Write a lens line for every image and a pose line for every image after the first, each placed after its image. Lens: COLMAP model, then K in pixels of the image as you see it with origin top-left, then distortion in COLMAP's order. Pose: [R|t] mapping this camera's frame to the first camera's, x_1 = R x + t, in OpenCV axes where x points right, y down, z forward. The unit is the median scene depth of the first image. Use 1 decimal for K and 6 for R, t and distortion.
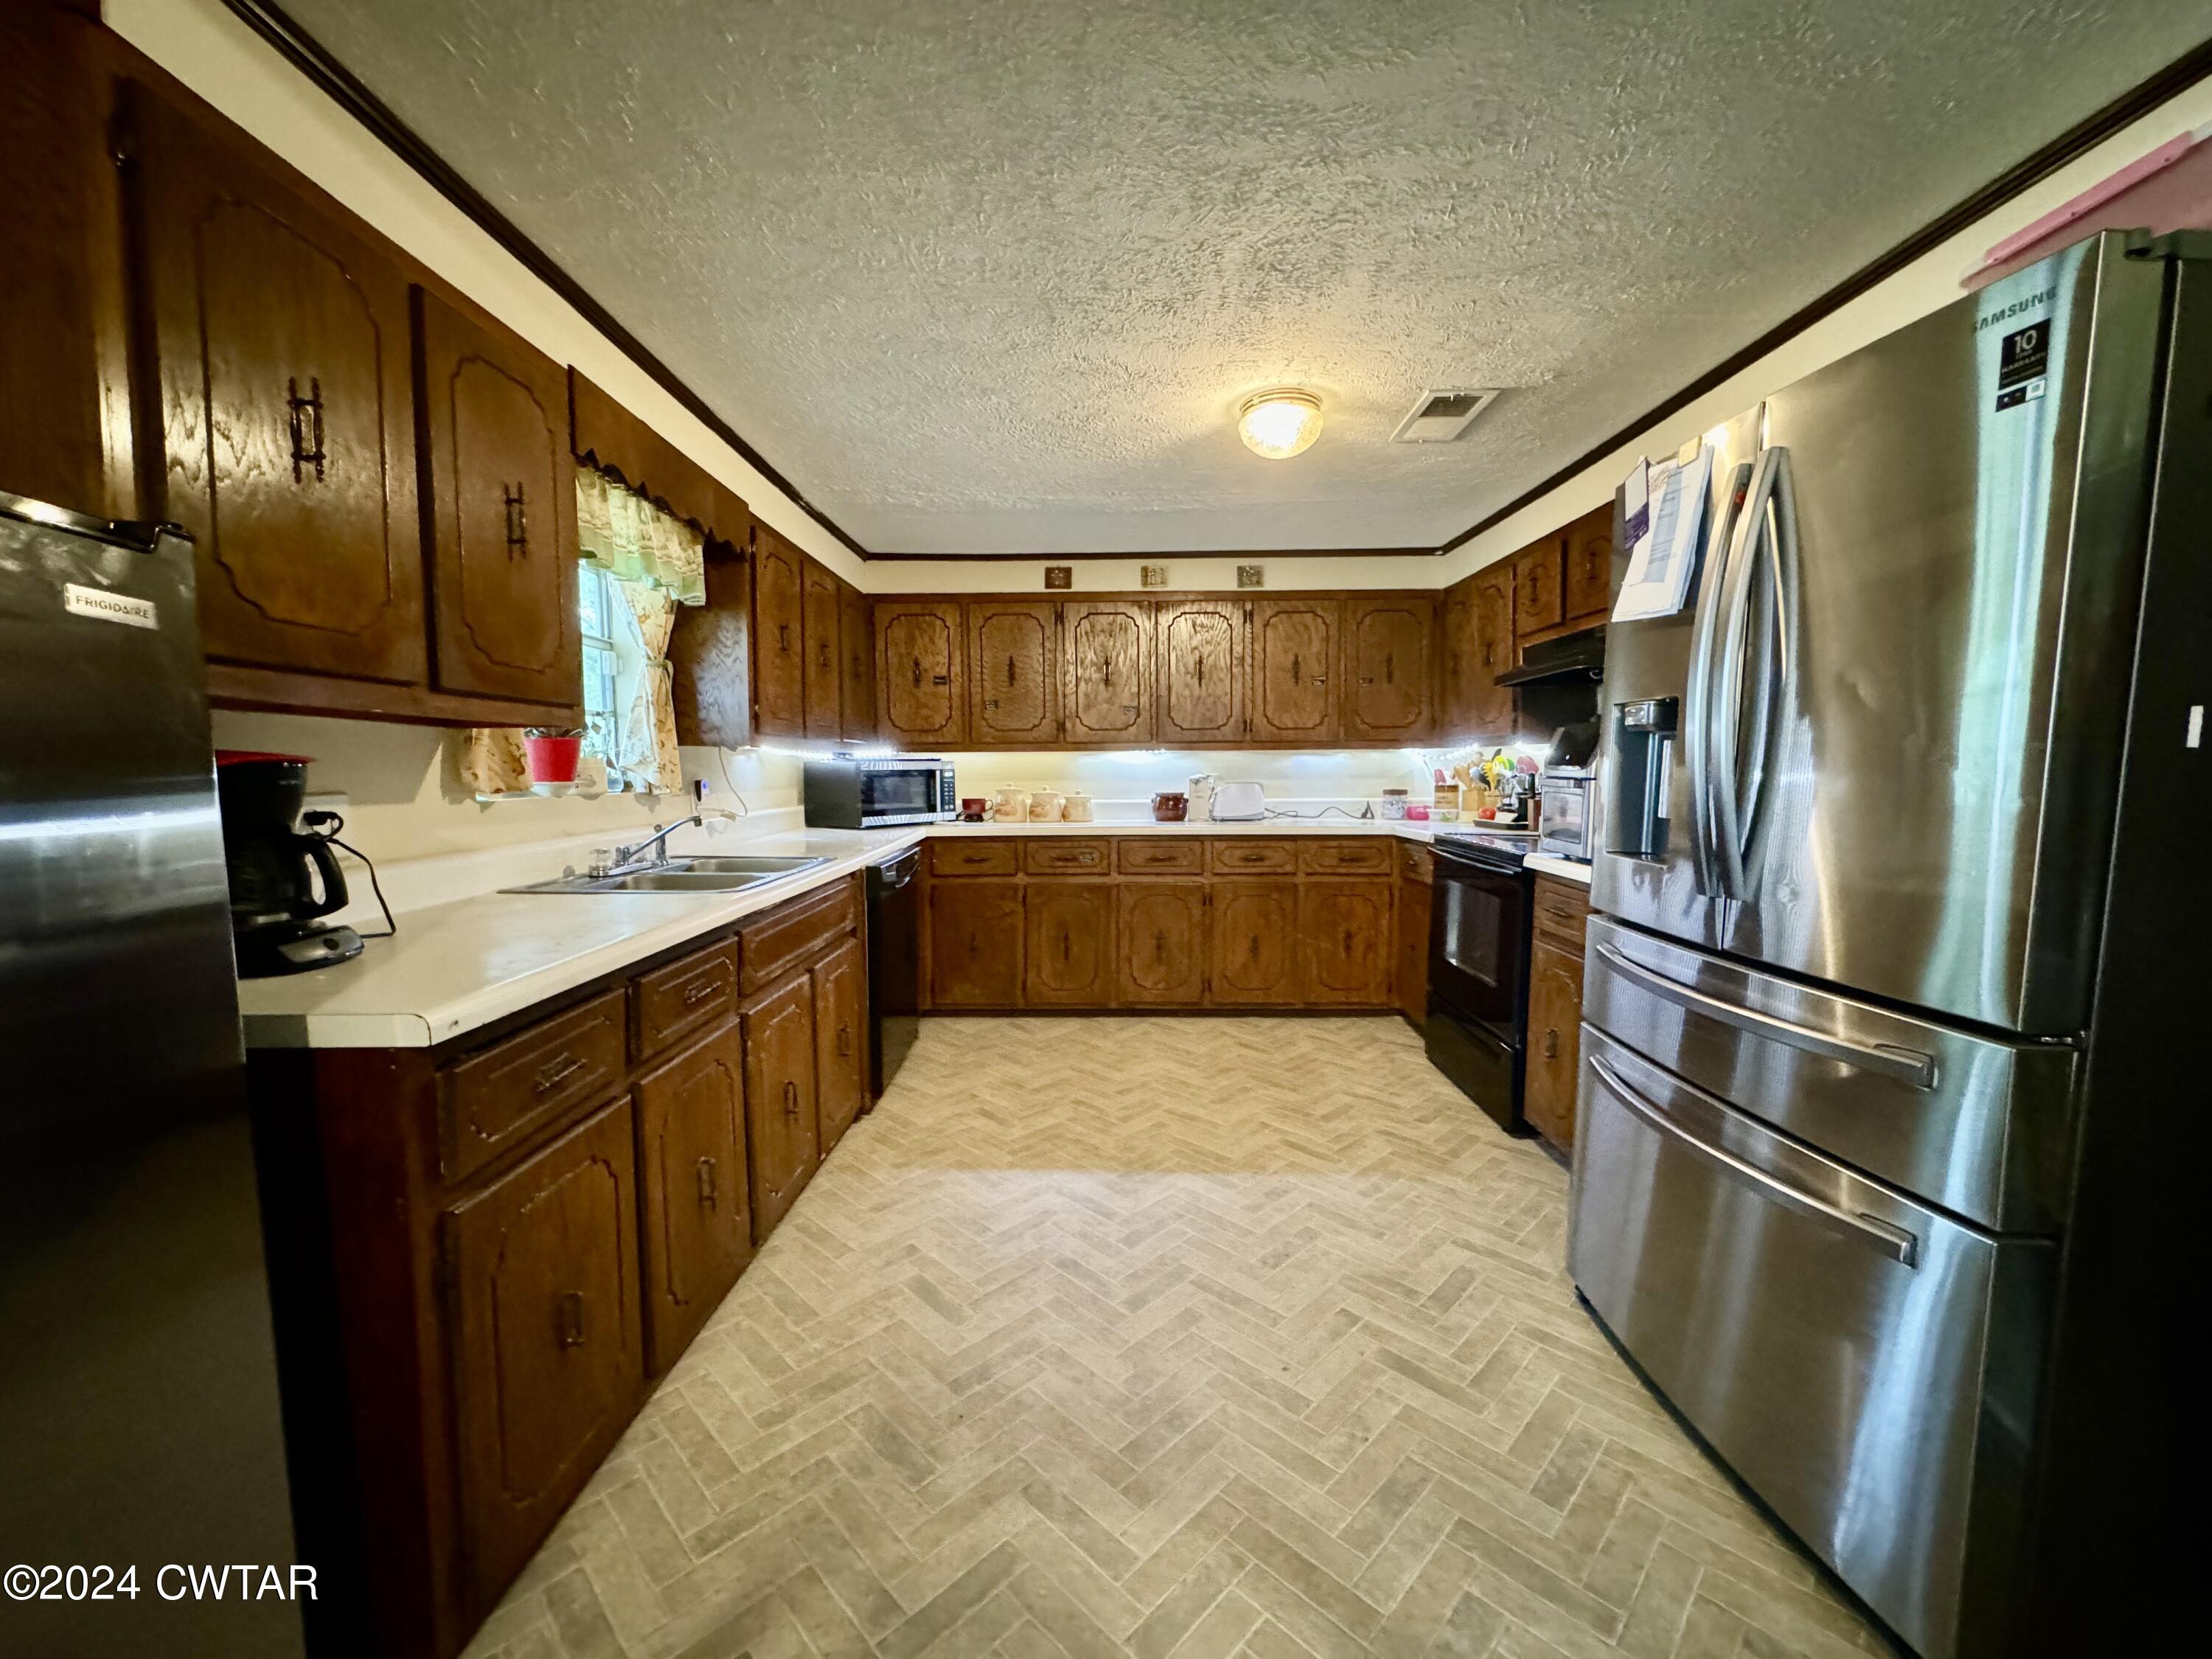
lens RADIAL K [[883.3, 0, 1112.9], [0, 883.3, 822.7], [0, 0, 1]] dist [-0.001407, 0.000548]
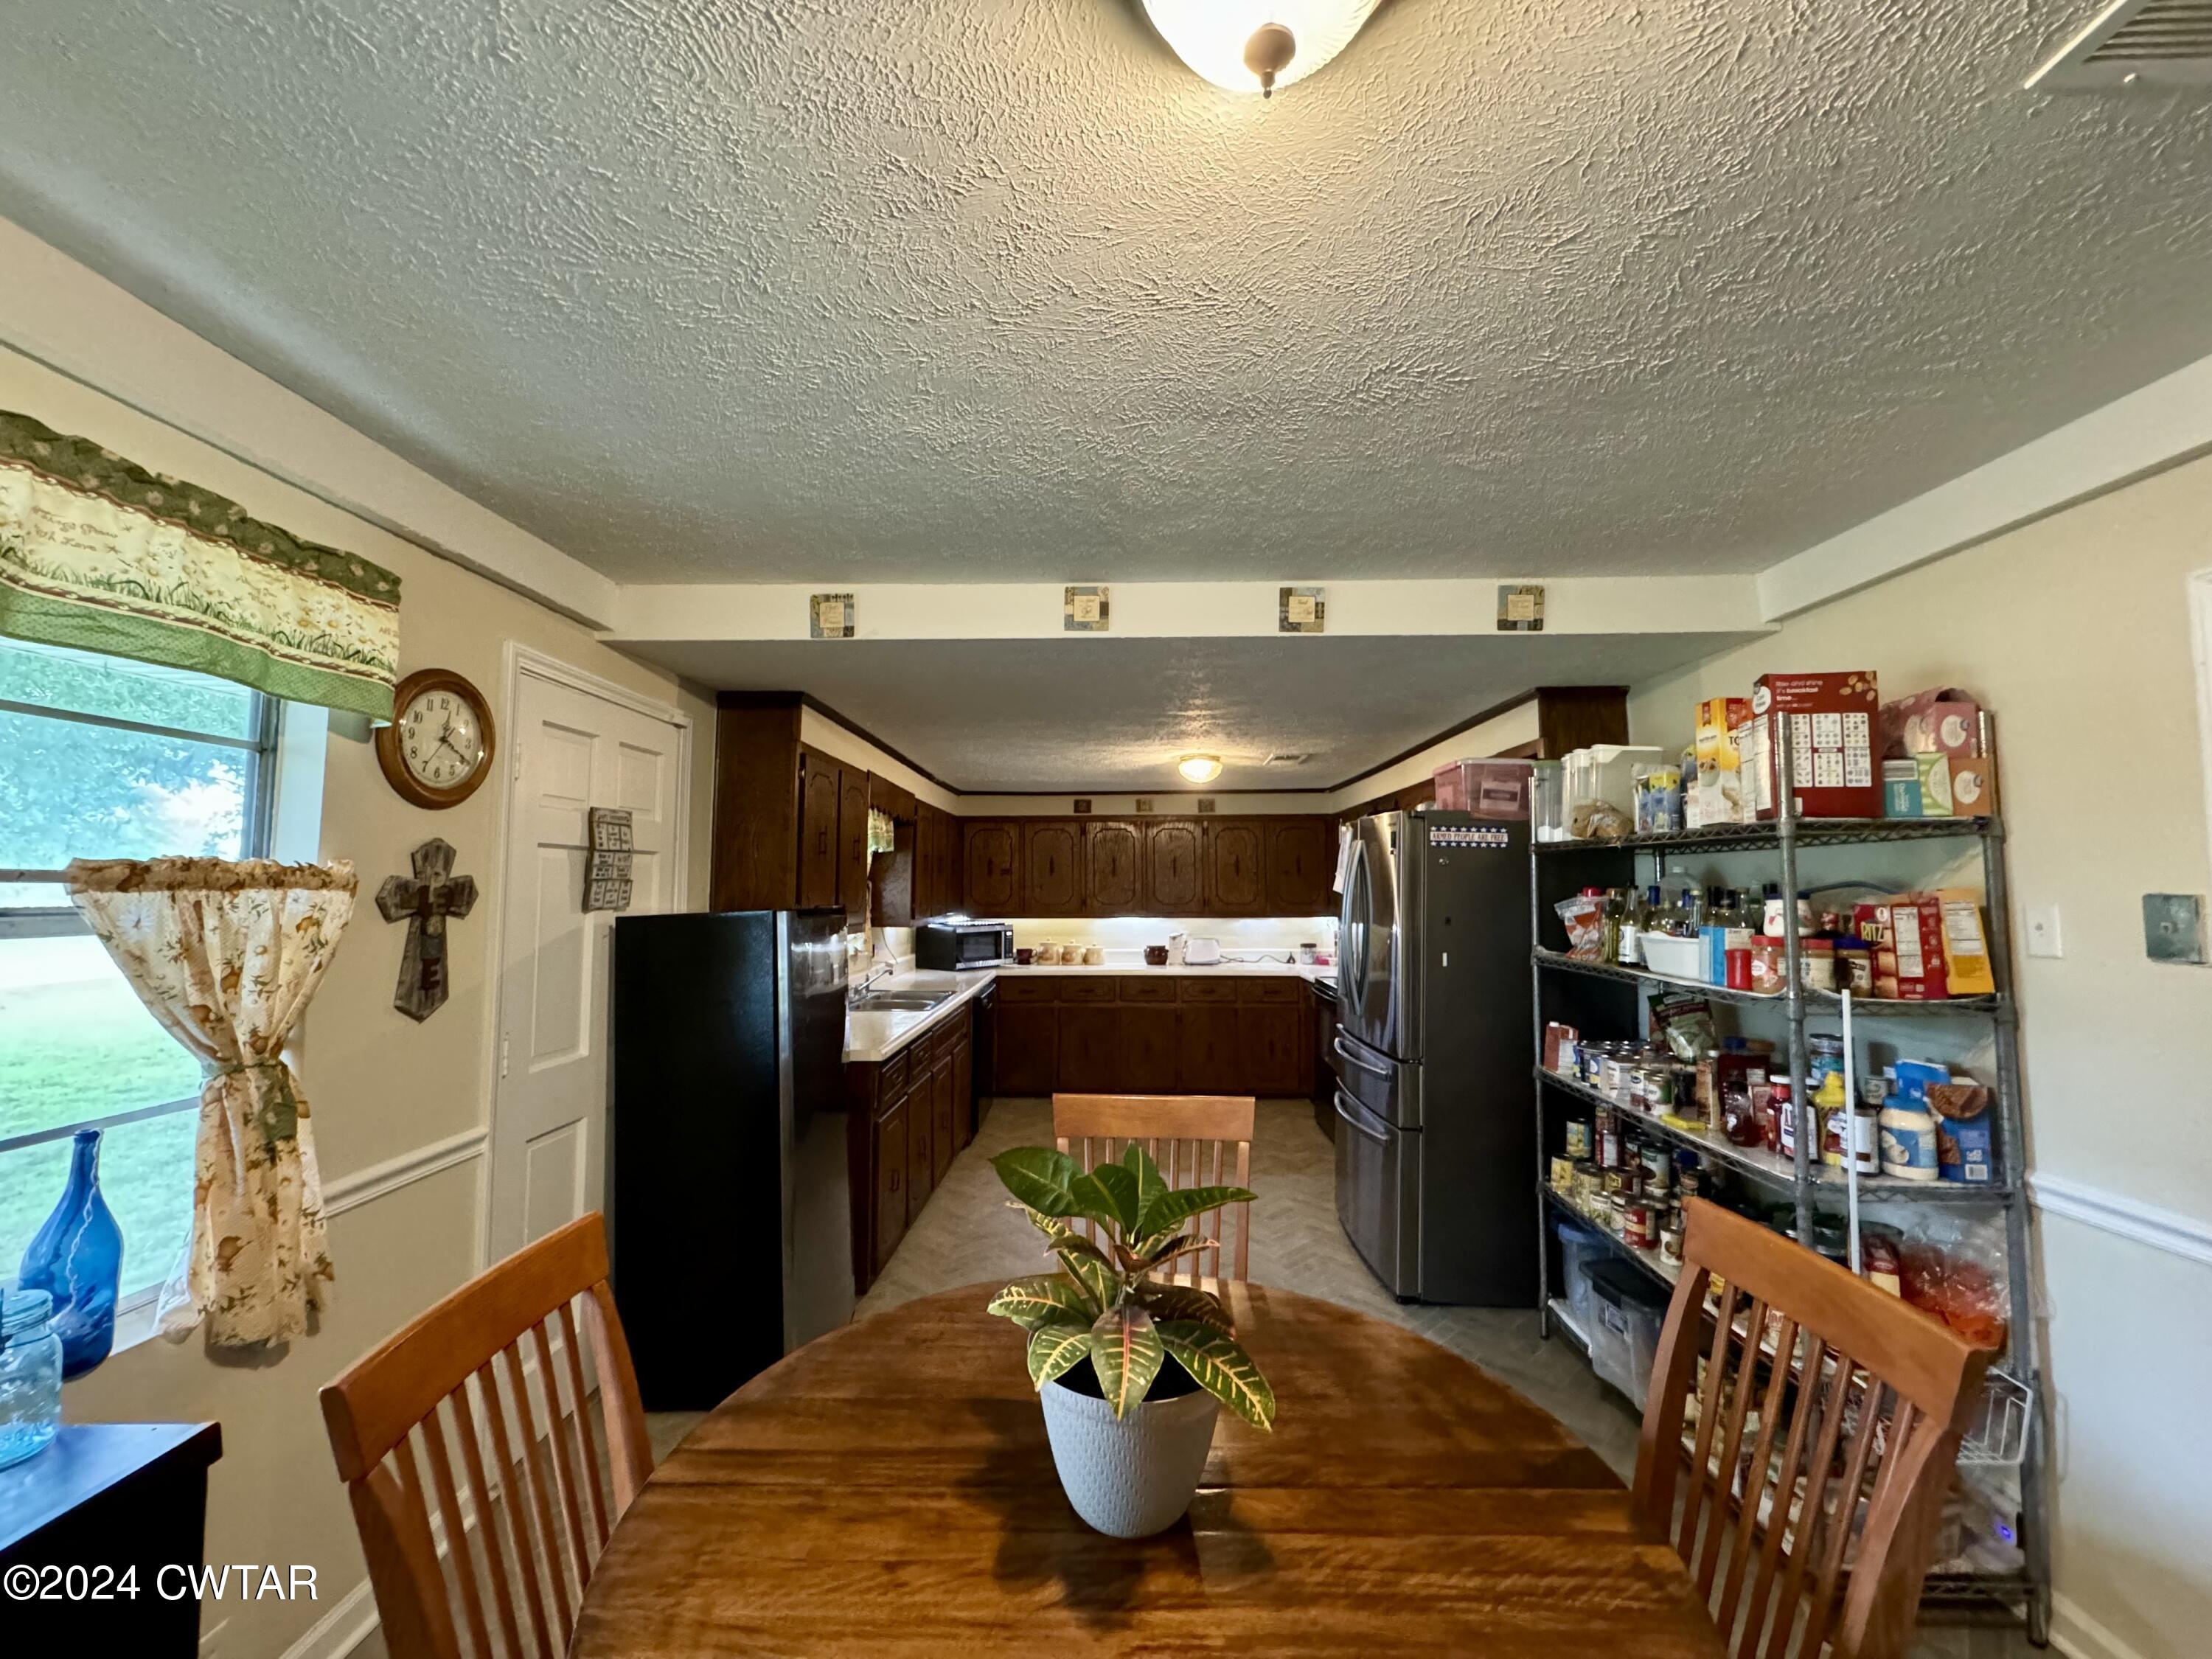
lens RADIAL K [[883.3, 0, 1106.8], [0, 883.3, 828.6], [0, 0, 1]] dist [-0.001407, 0.000548]
pose [[0.999695, 0.001388, -0.024655, 0.019645], [-0.004577, 0.991539, -0.129731, -0.038903], [0.024267, 0.129804, 0.991243, -0.548051]]
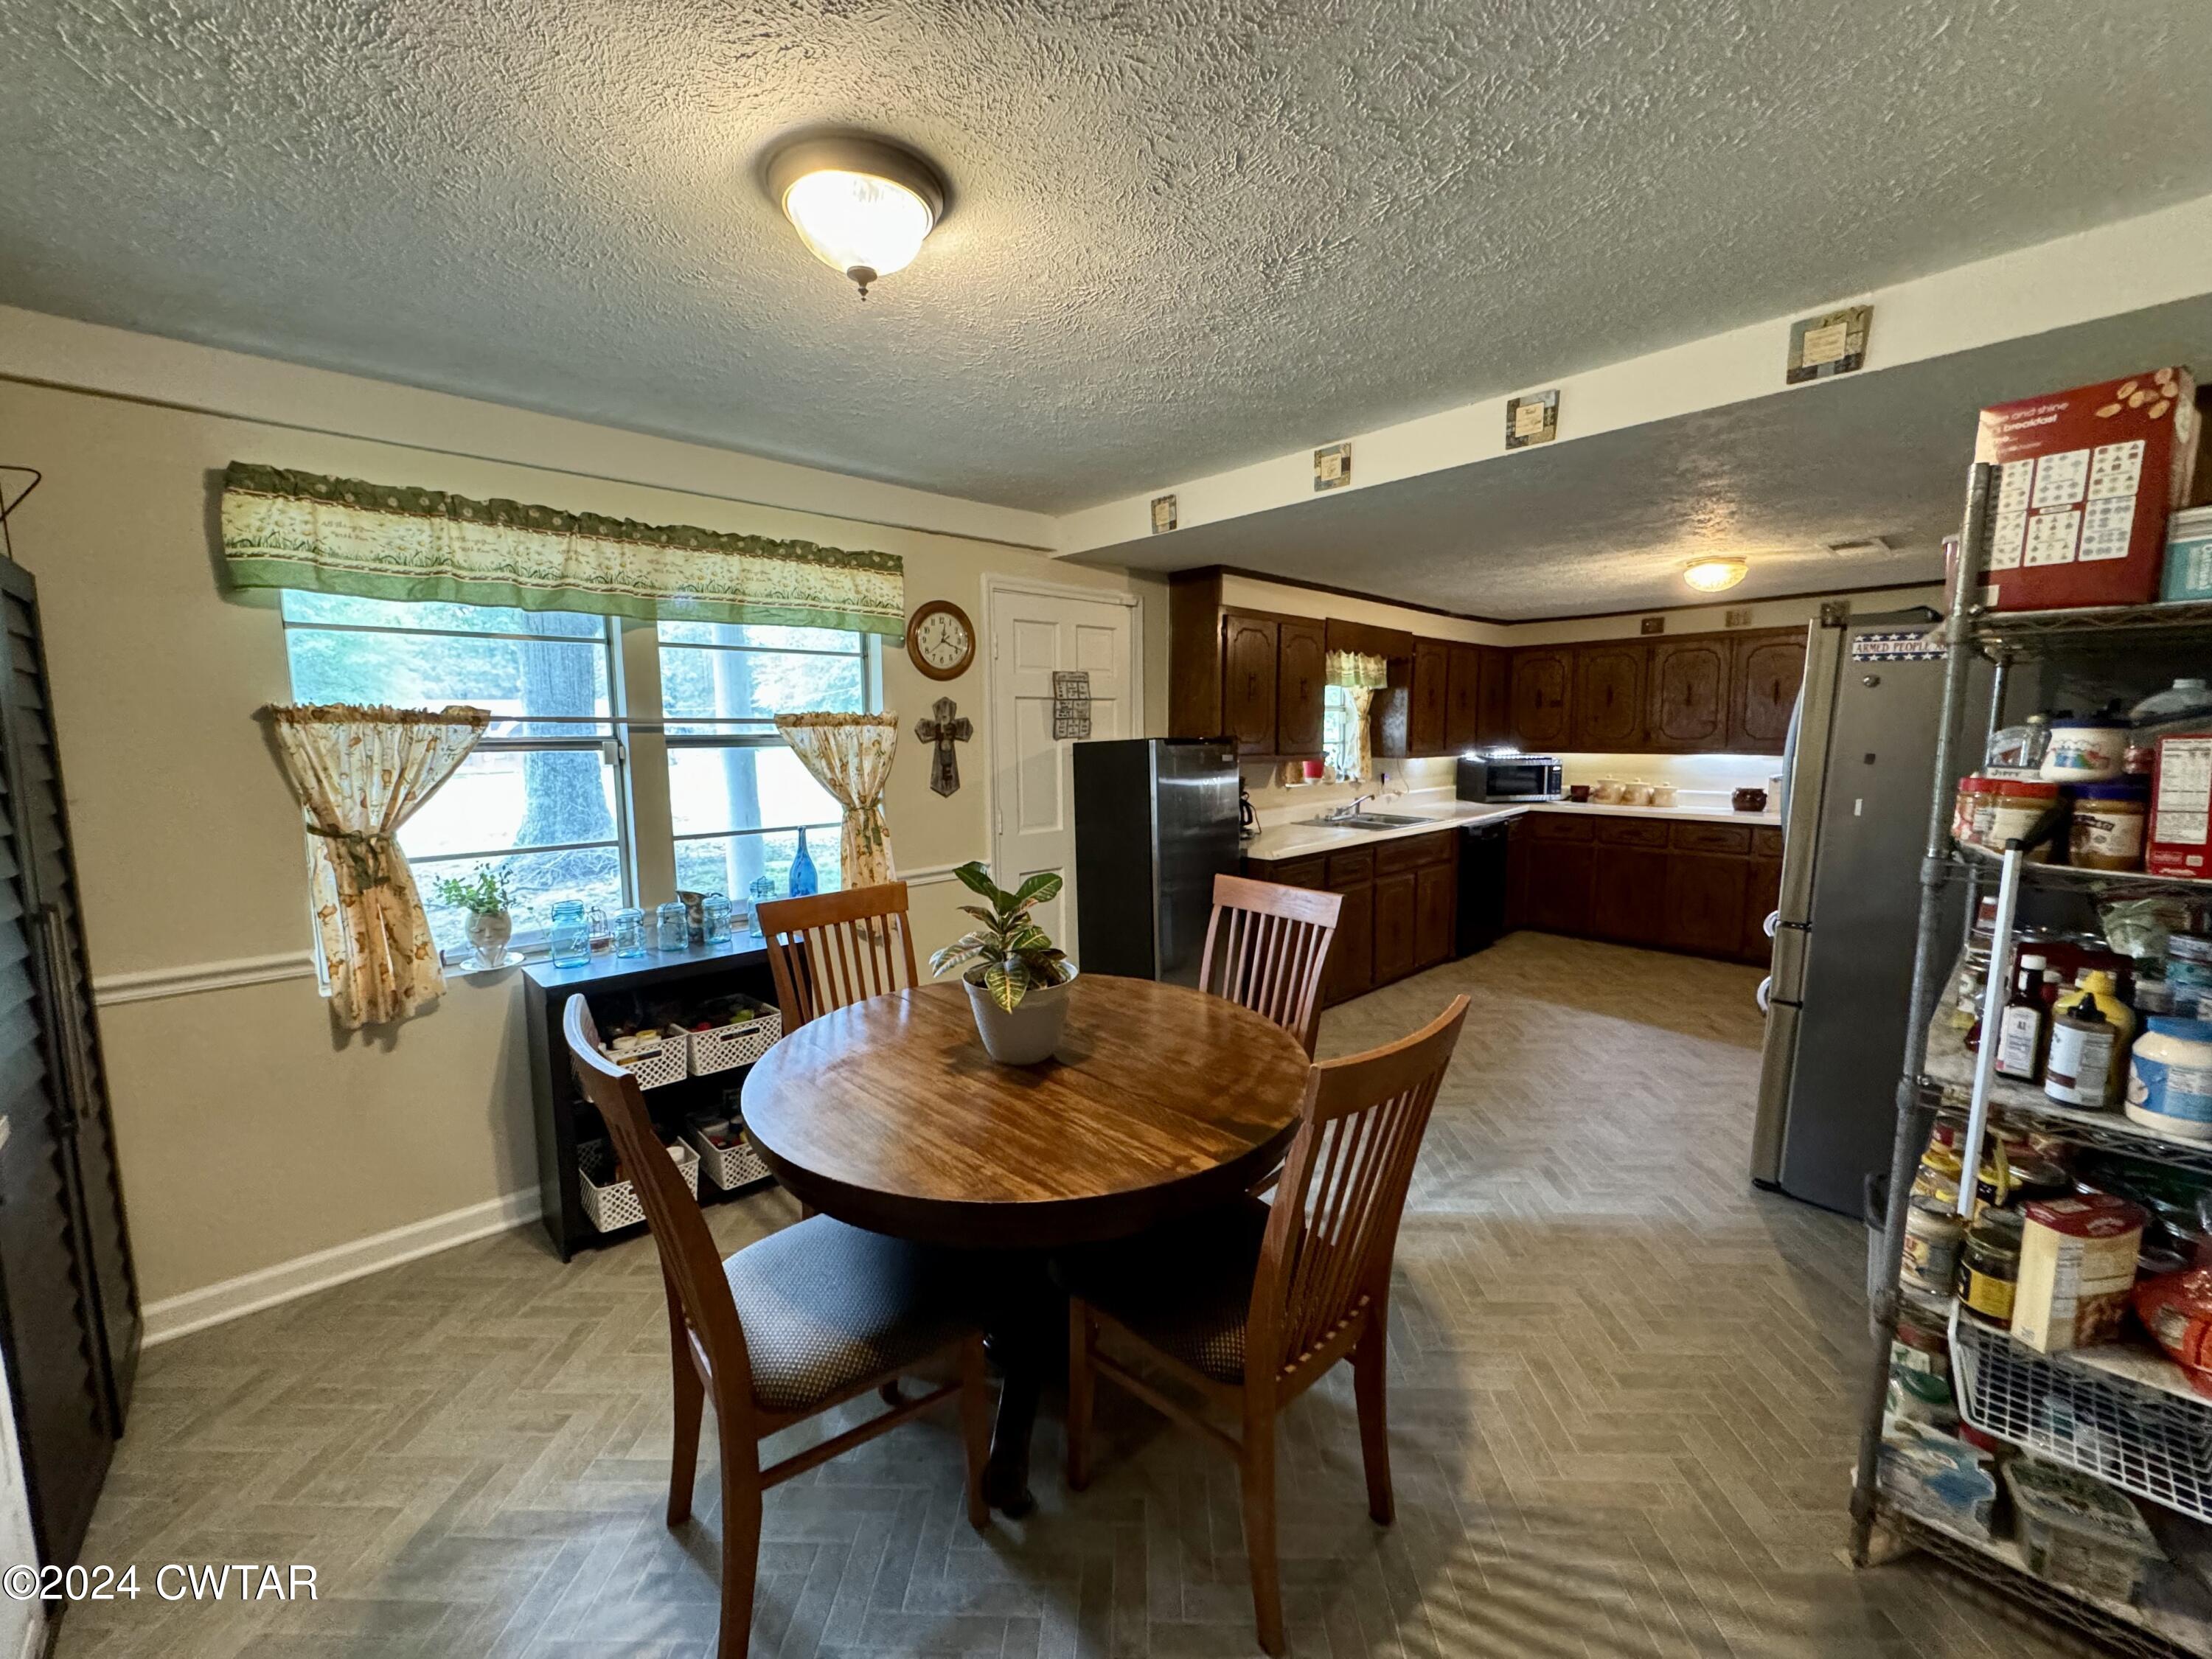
lens RADIAL K [[883.3, 0, 1104.4], [0, 883.3, 830.0], [0, 0, 1]] dist [-0.001407, 0.000548]
pose [[0.677702, 0.083143, -0.730621, 0.395812], [-0.040012, 0.996285, 0.076262, -0.036845], [0.734247, -0.022450, 0.678511, -0.555478]]
